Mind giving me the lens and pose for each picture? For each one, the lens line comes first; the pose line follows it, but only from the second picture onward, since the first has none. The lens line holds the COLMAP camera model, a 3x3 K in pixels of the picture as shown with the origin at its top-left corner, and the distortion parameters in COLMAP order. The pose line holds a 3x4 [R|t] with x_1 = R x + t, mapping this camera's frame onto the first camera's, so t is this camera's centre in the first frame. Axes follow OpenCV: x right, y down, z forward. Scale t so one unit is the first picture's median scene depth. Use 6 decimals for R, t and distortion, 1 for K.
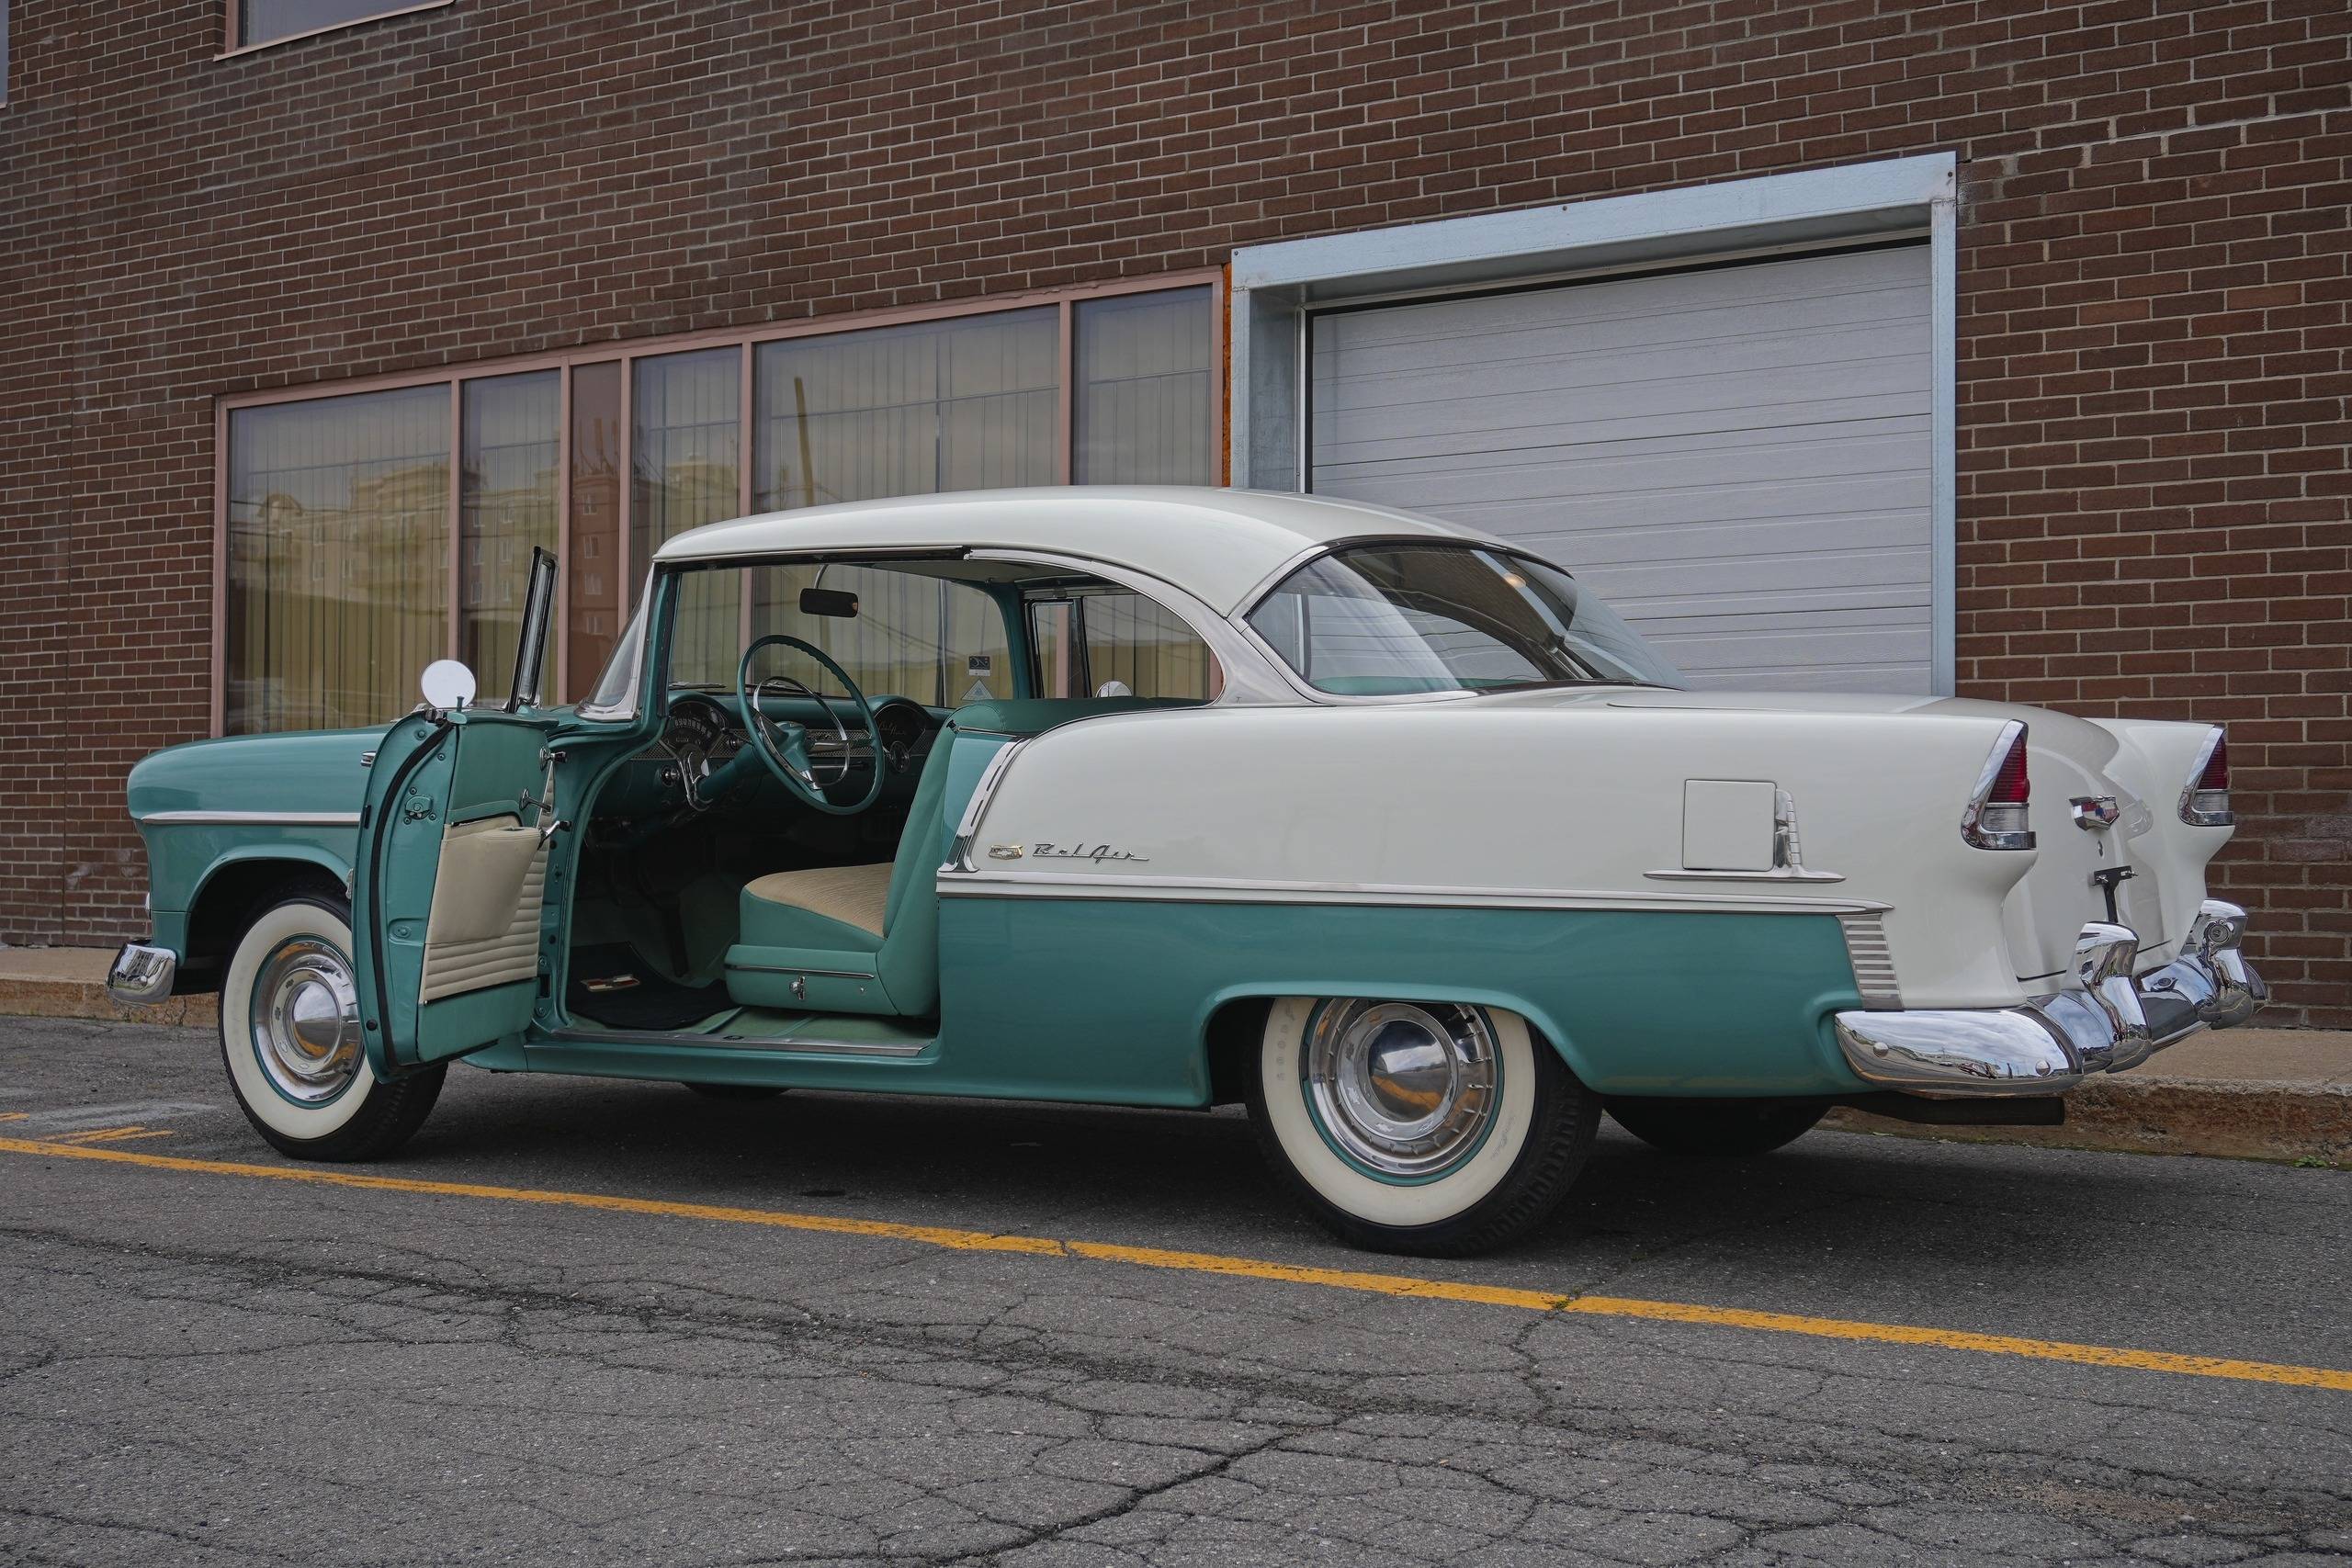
lens RADIAL K [[2762.4, 0, 1183.3], [0, 2762.4, 792.7], [0, 0, 1]] dist [-0.003371, -0.007364]
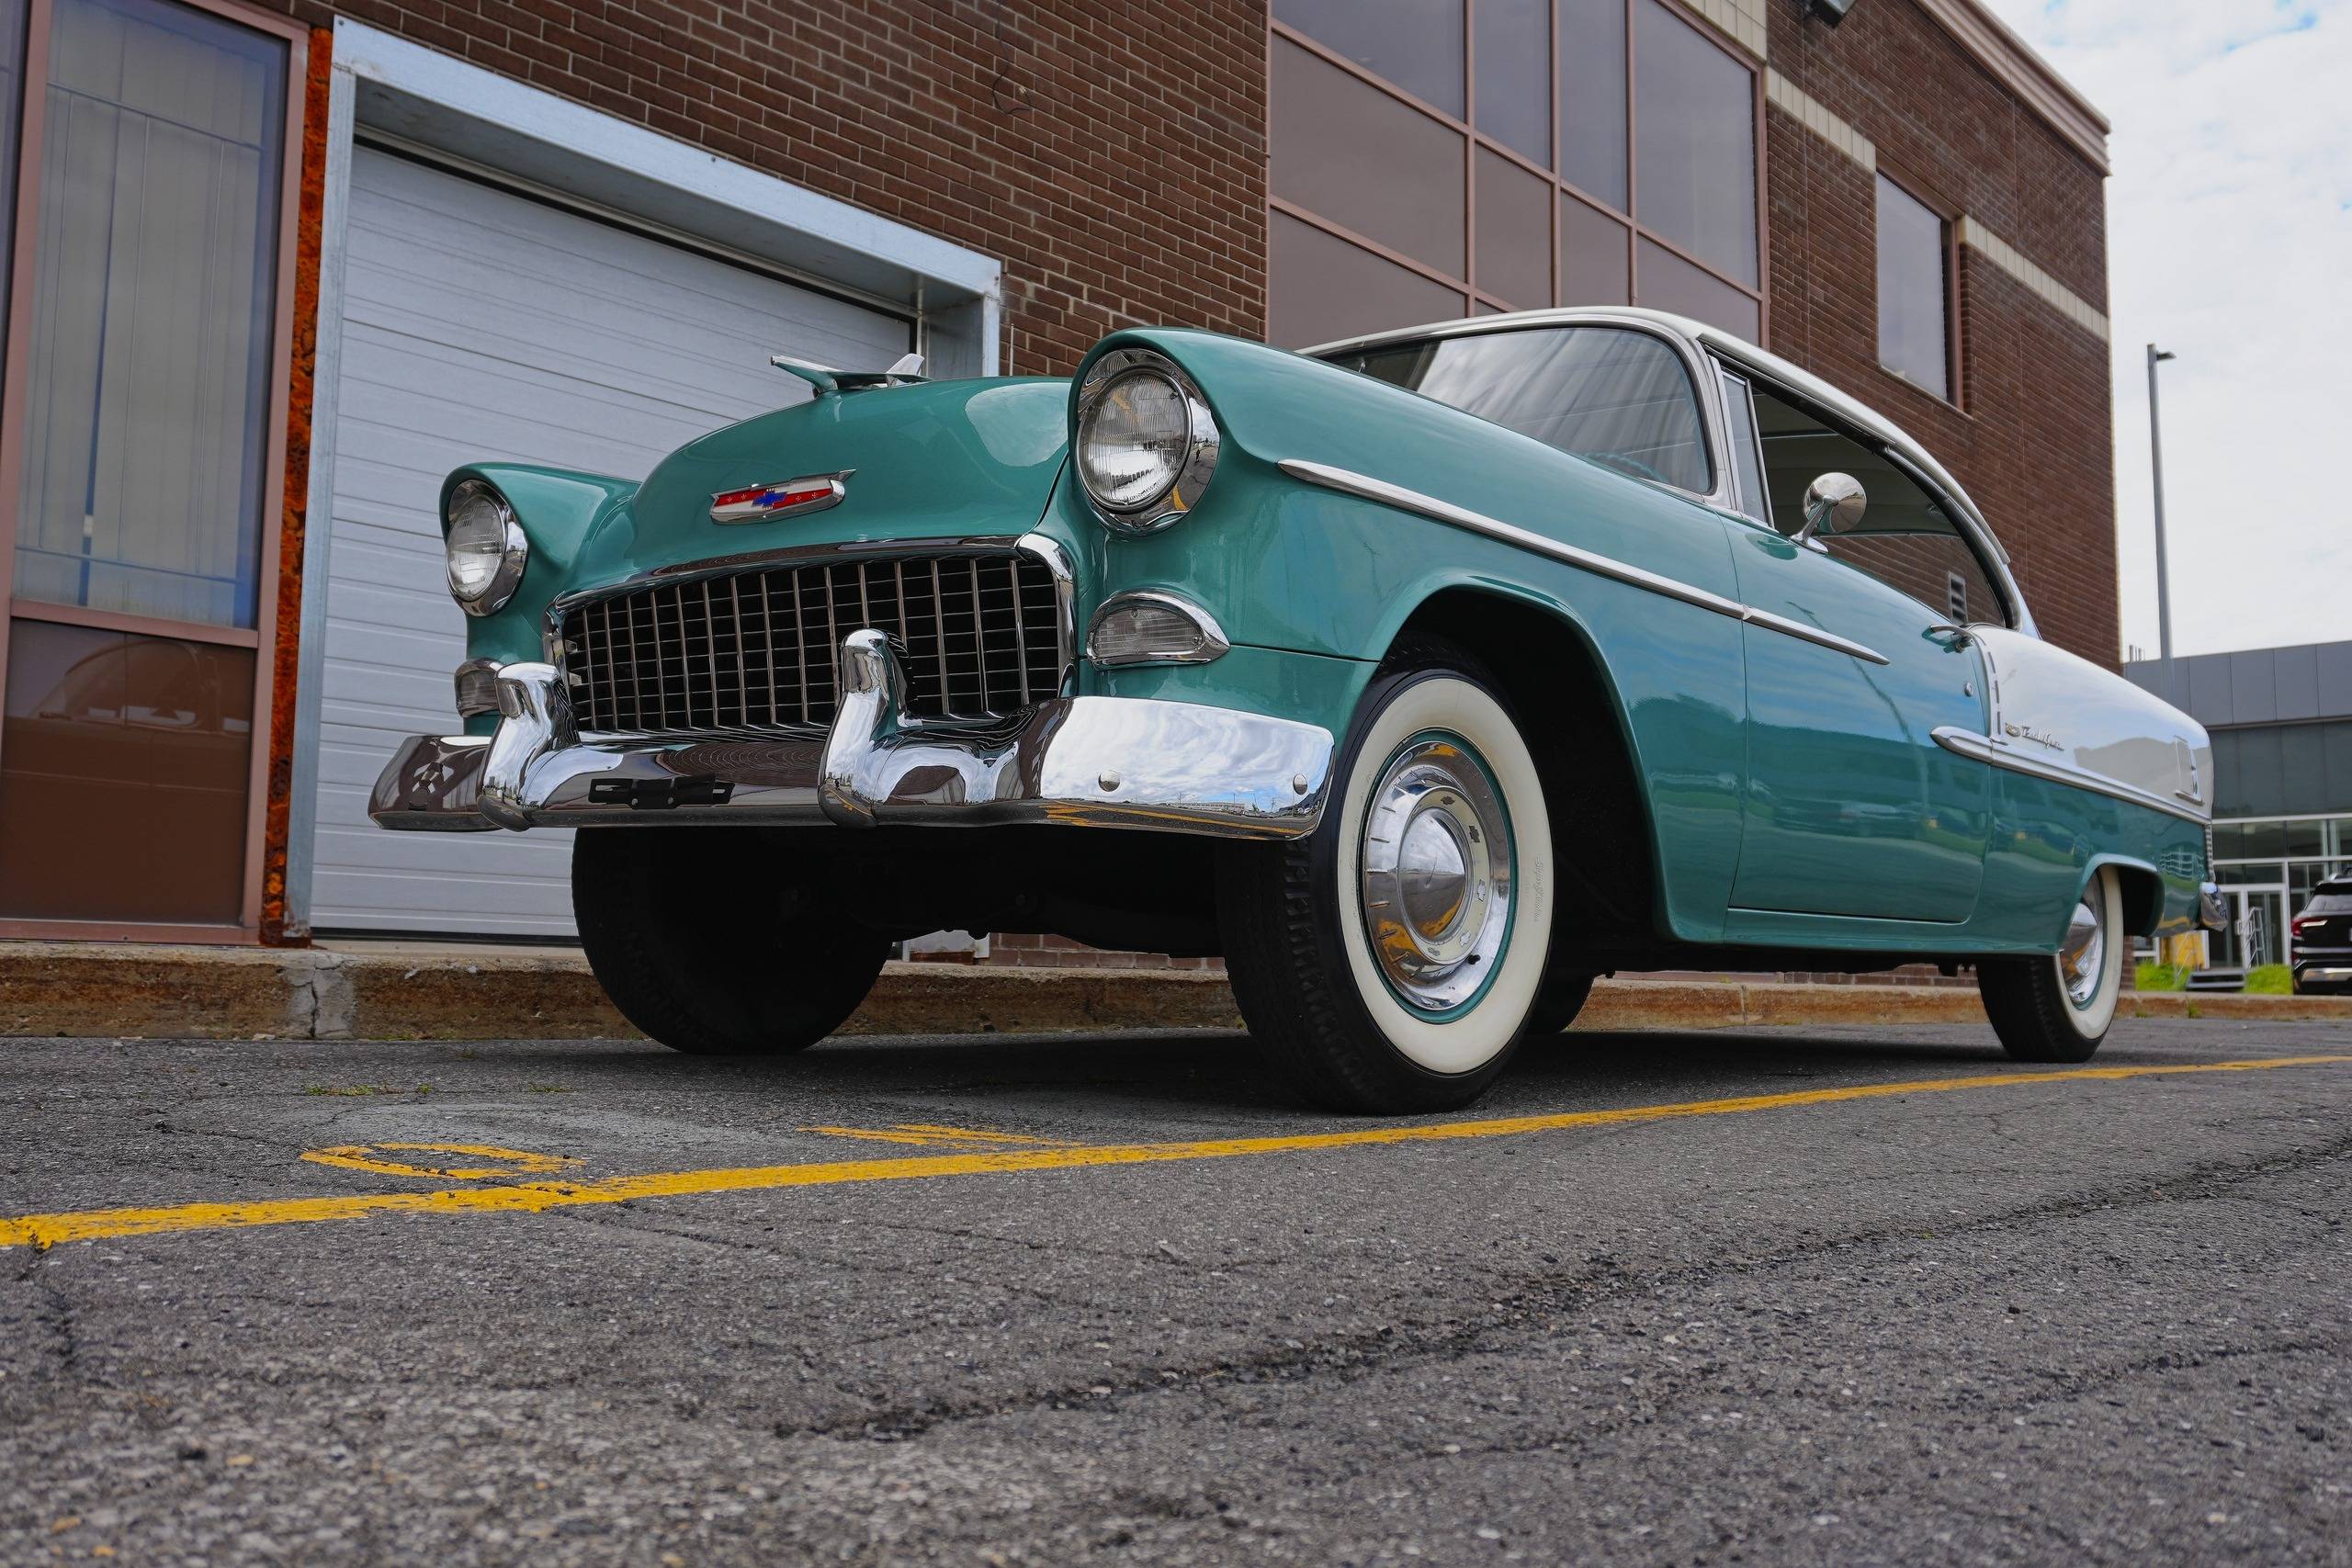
lens RADIAL K [[2095.6, 0, 1171.5], [0, 2095.6, 785.5], [0, 0, 1]] dist [-0.010342, 0.008589]
pose [[0.139773, 0.095995, 0.985519, -0.622143], [-0.030892, 0.995228, -0.092559, 0.086539], [-0.989702, -0.017508, 0.142071, 0.802356]]
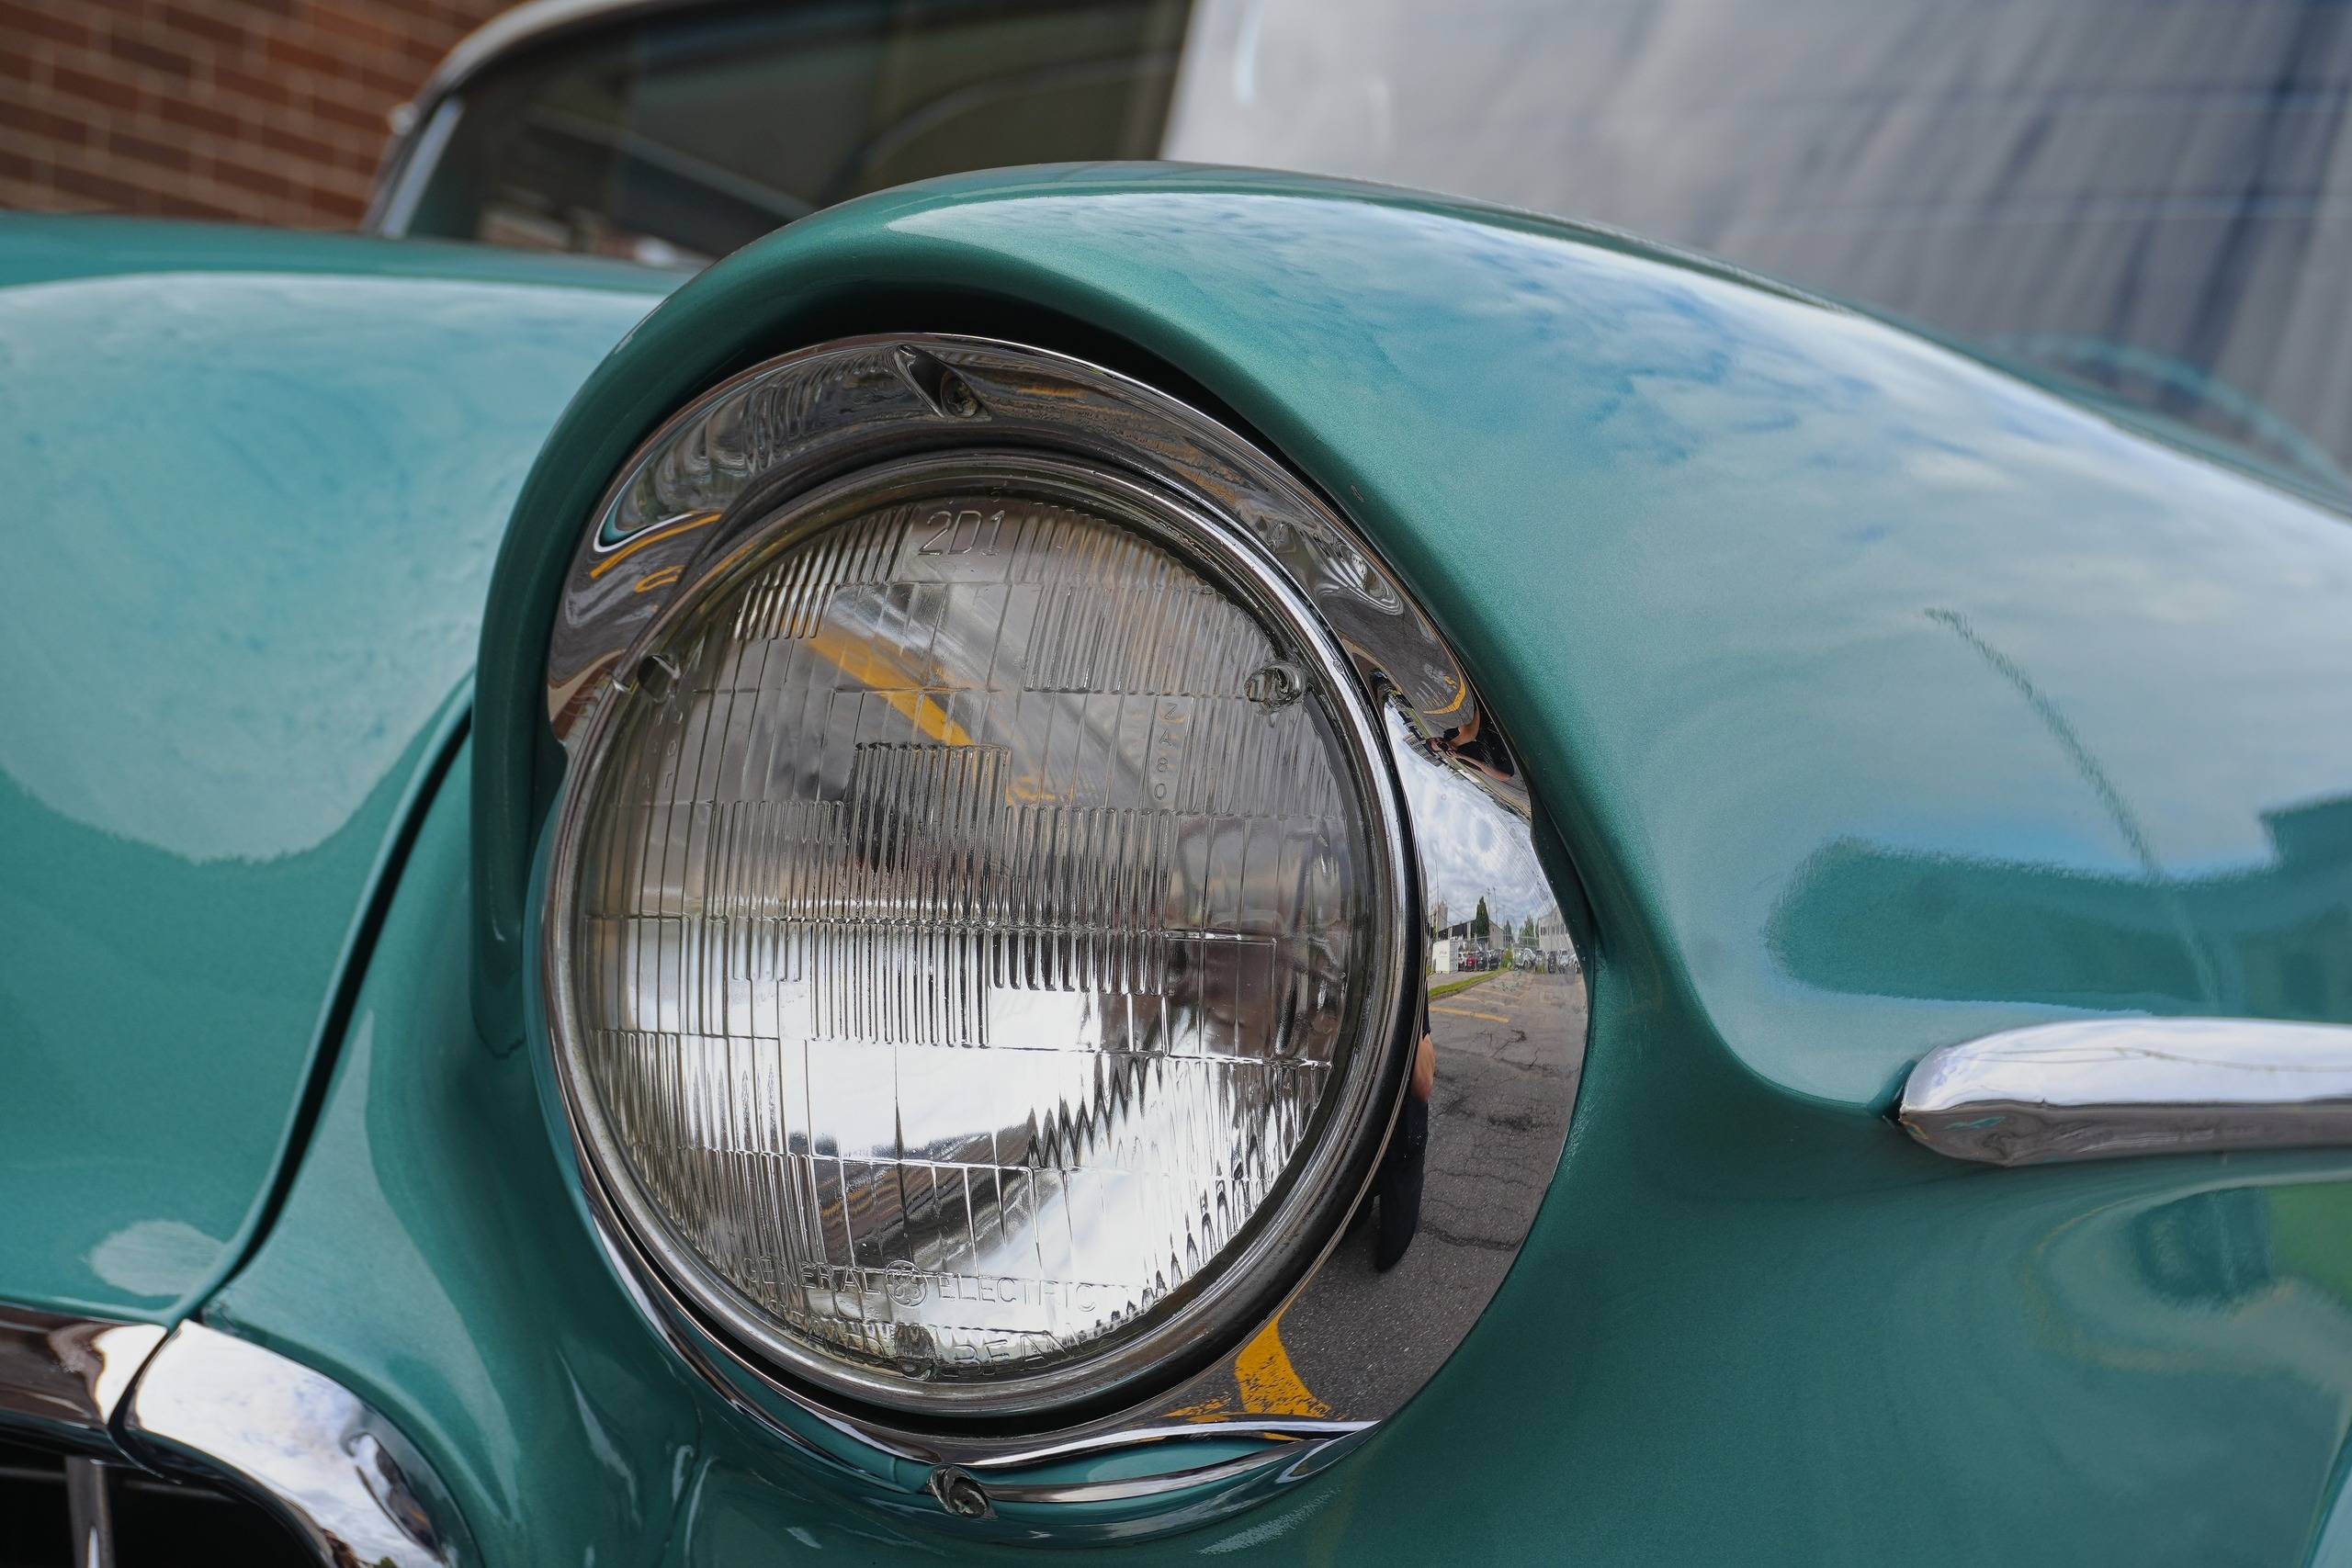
lens RADIAL K [[4150.7, 0, 1176.0], [0, 4150.7, 784.0], [0, 0, 1]] dist [0.004794, 0.114943]
pose [[-0.073237, 0.049970, 0.996062, -0.407978], [-0.022438, 0.998409, -0.051737, 0.006353], [-0.997062, -0.026138, -0.072000, 0.856174]]
